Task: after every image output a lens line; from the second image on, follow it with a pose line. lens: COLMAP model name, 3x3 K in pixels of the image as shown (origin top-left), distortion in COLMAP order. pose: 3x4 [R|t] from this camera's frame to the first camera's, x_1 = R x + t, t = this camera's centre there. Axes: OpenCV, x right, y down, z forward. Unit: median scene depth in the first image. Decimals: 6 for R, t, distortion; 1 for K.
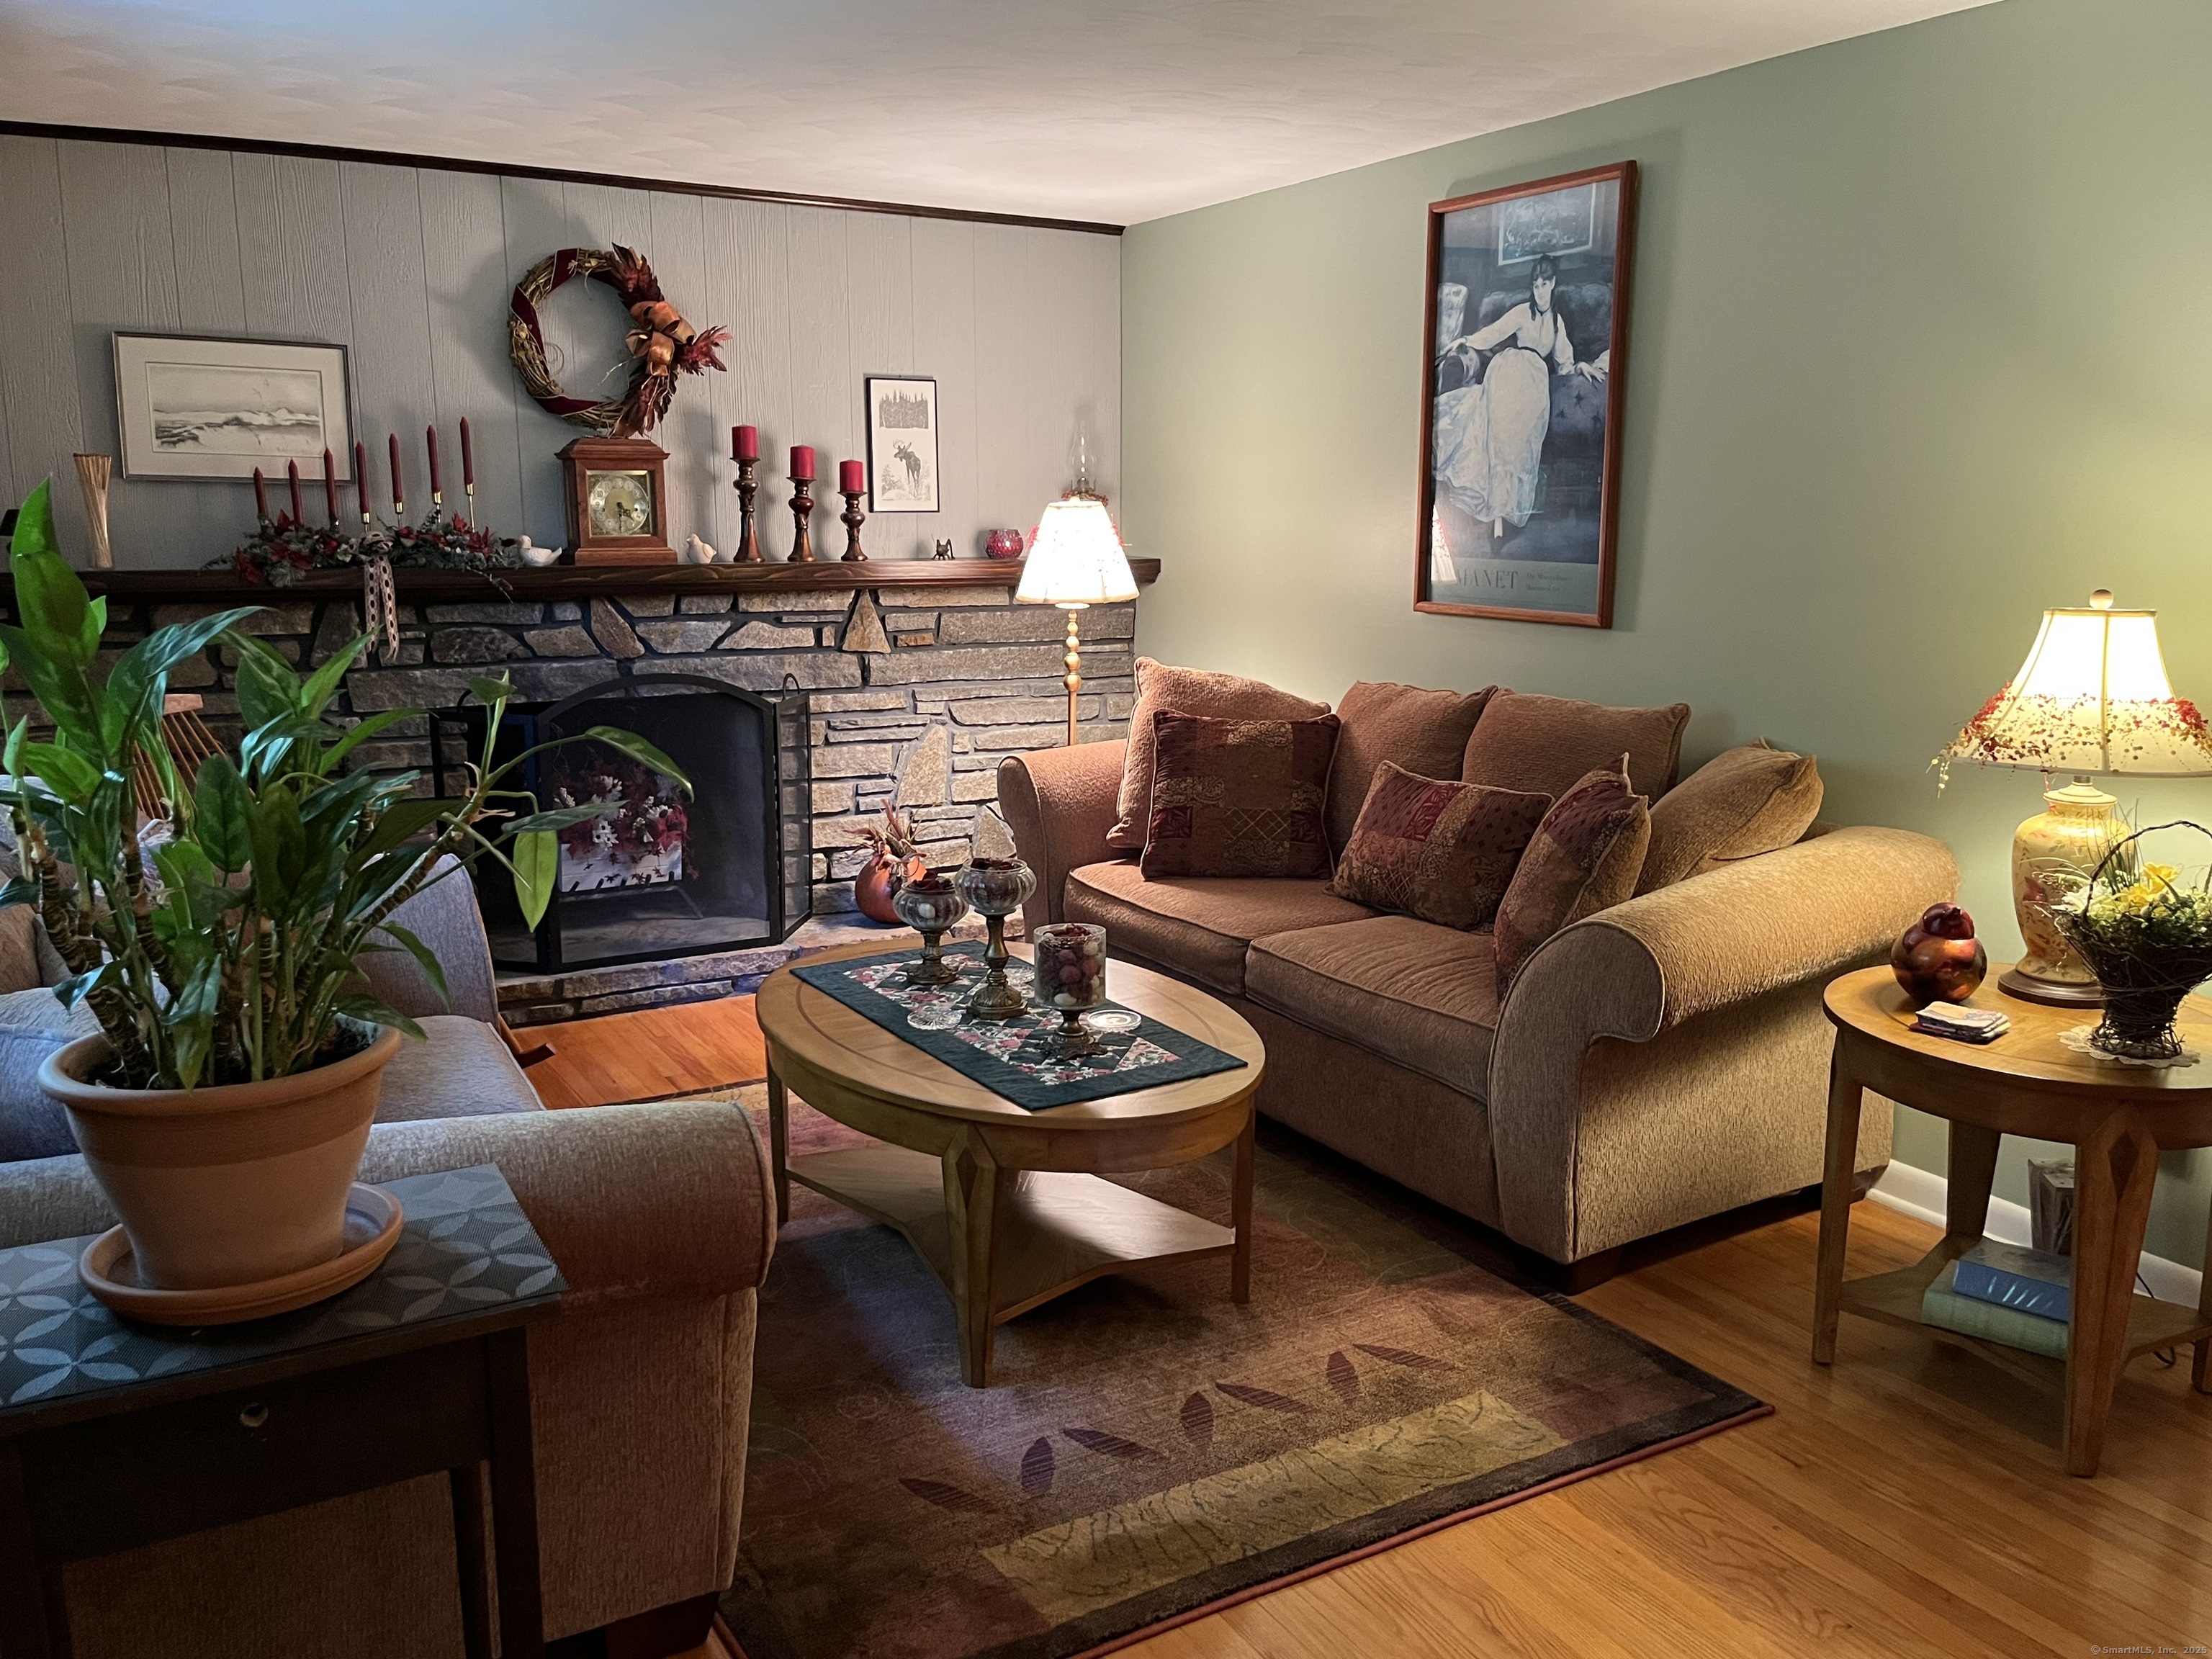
lens RADIAL K [[1710.7, 0, 1115.2], [0, 1710.7, 827.6], [0, 0, 1]] dist [0.029806, -0.034314]
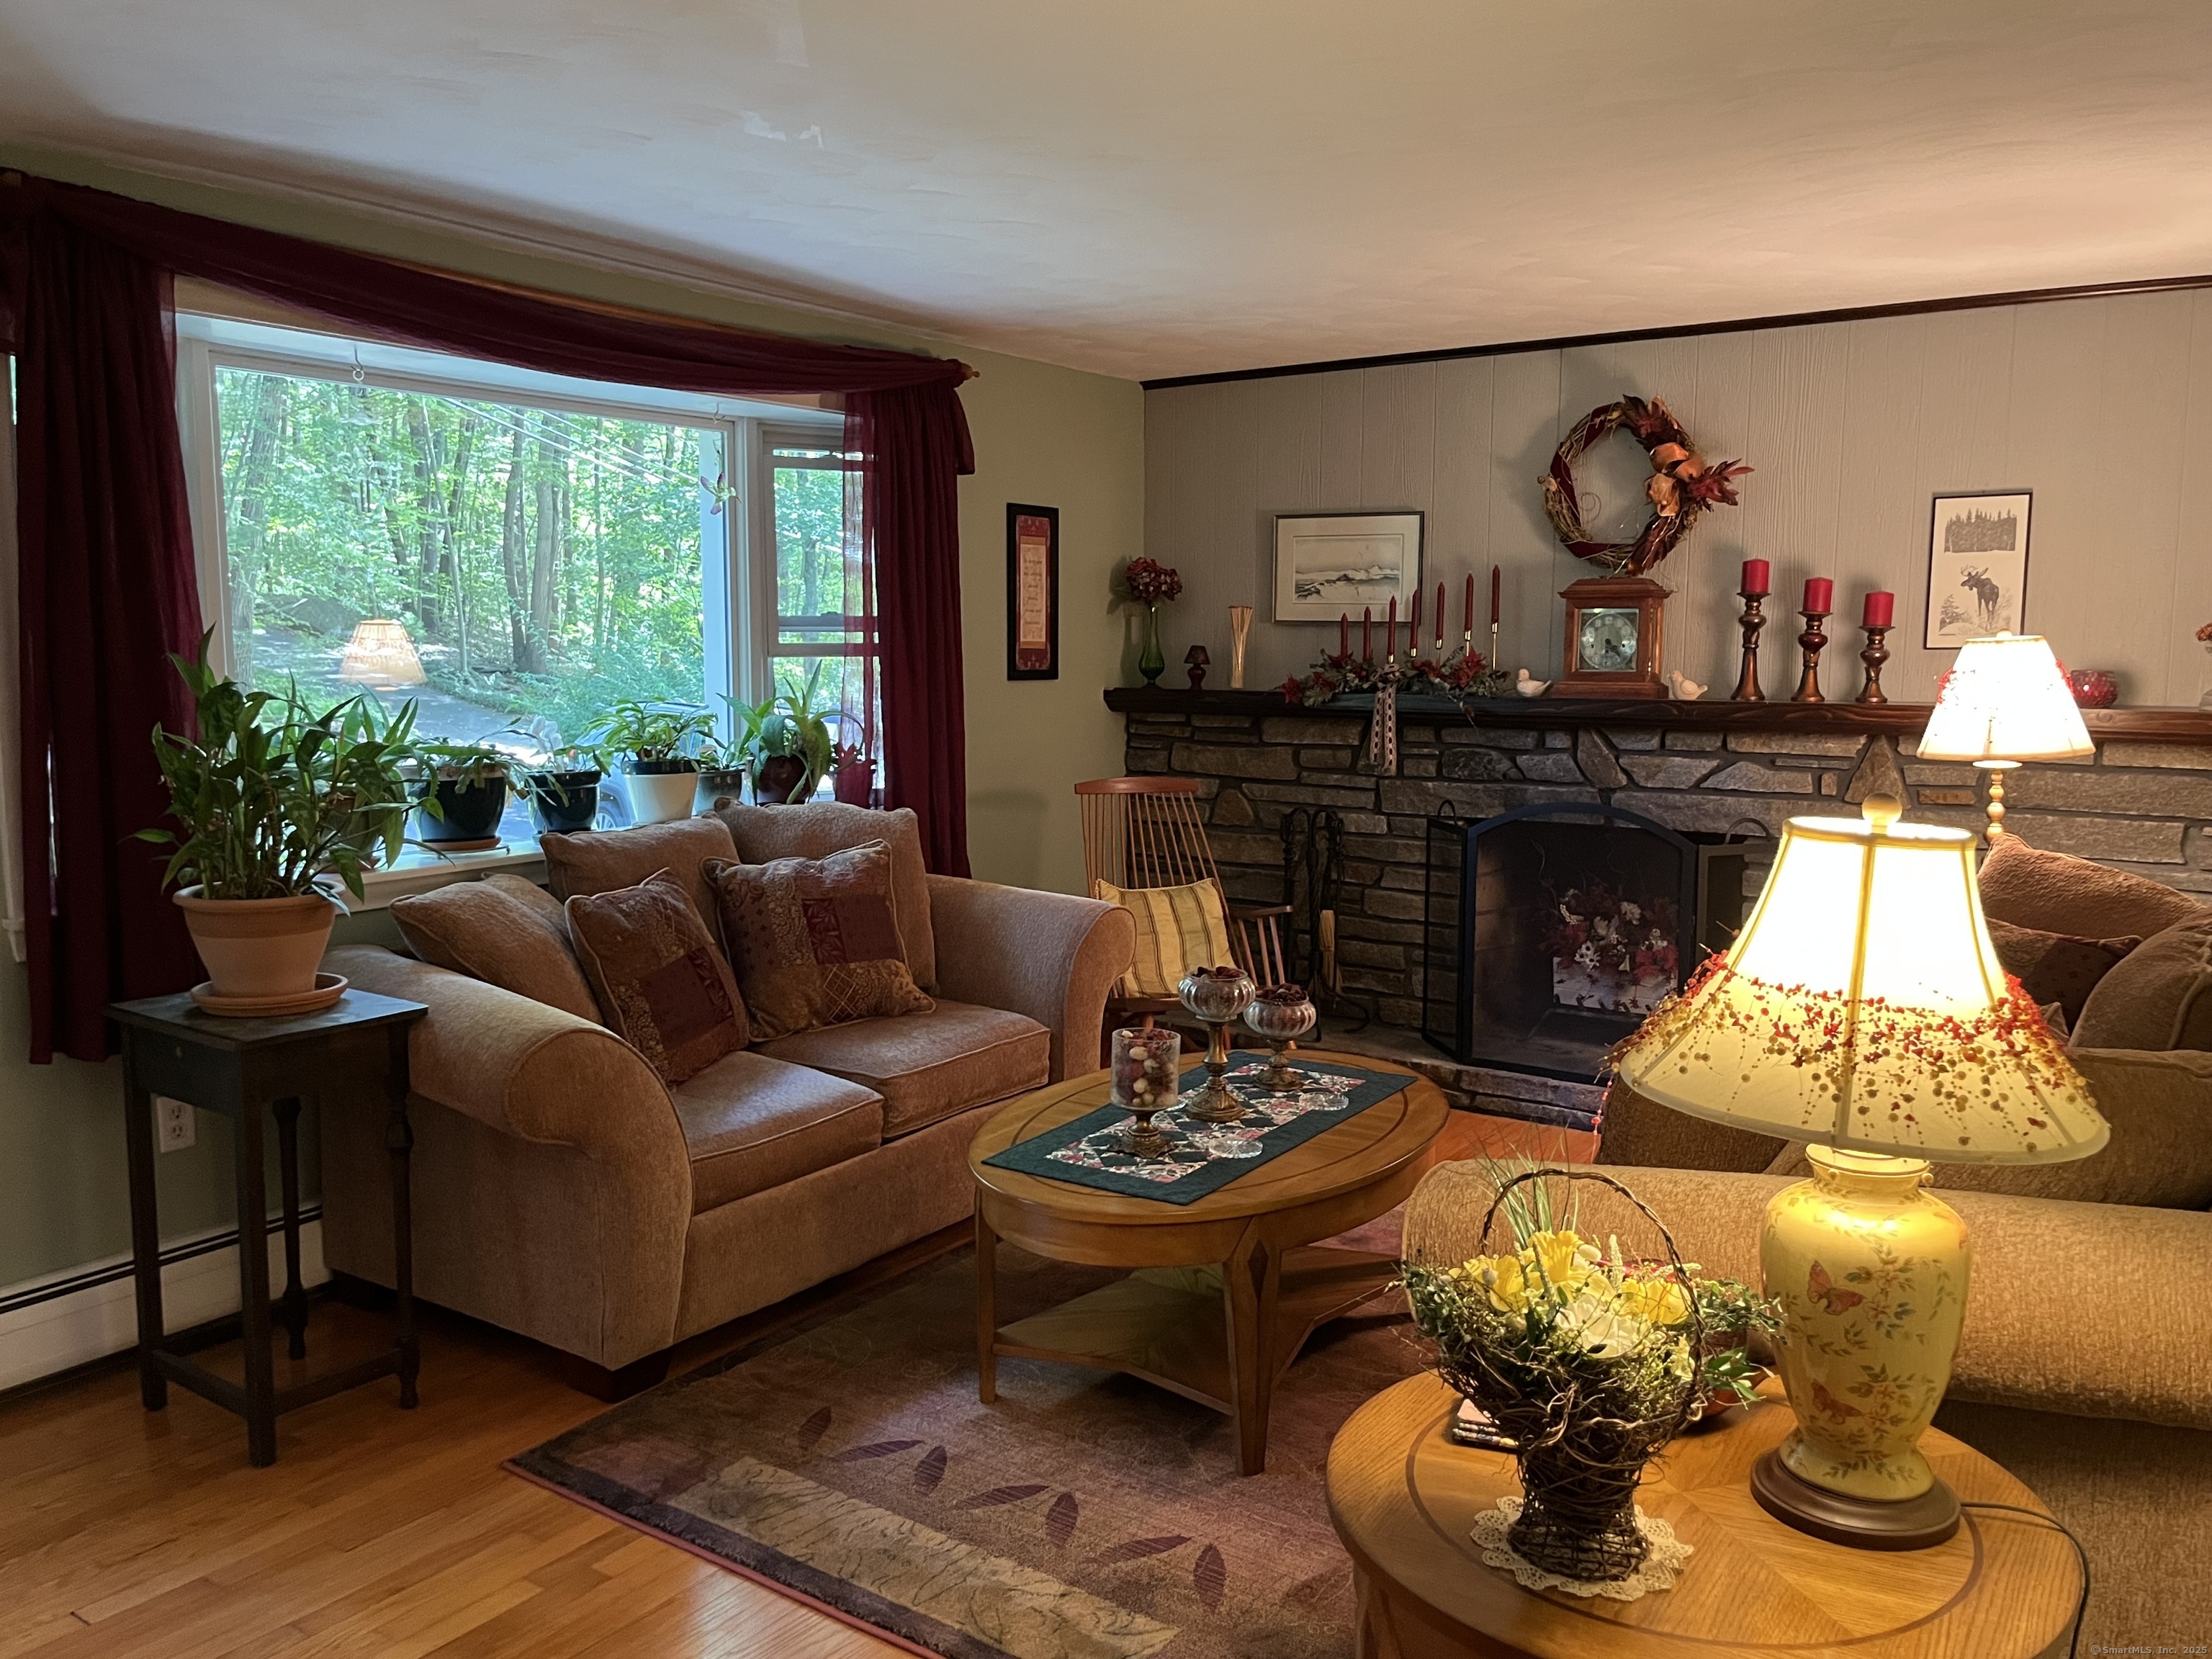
lens RADIAL K [[1710.7, 0, 1113.1], [0, 1710.7, 834.8], [0, 0, 1]] dist [0.029806, -0.034314]
pose [[0.423269, 0.100964, -0.900361, 0.538864], [-0.168959, 0.985134, 0.031041, -0.054439], [0.890110, 0.138986, 0.434035, 0.299772]]
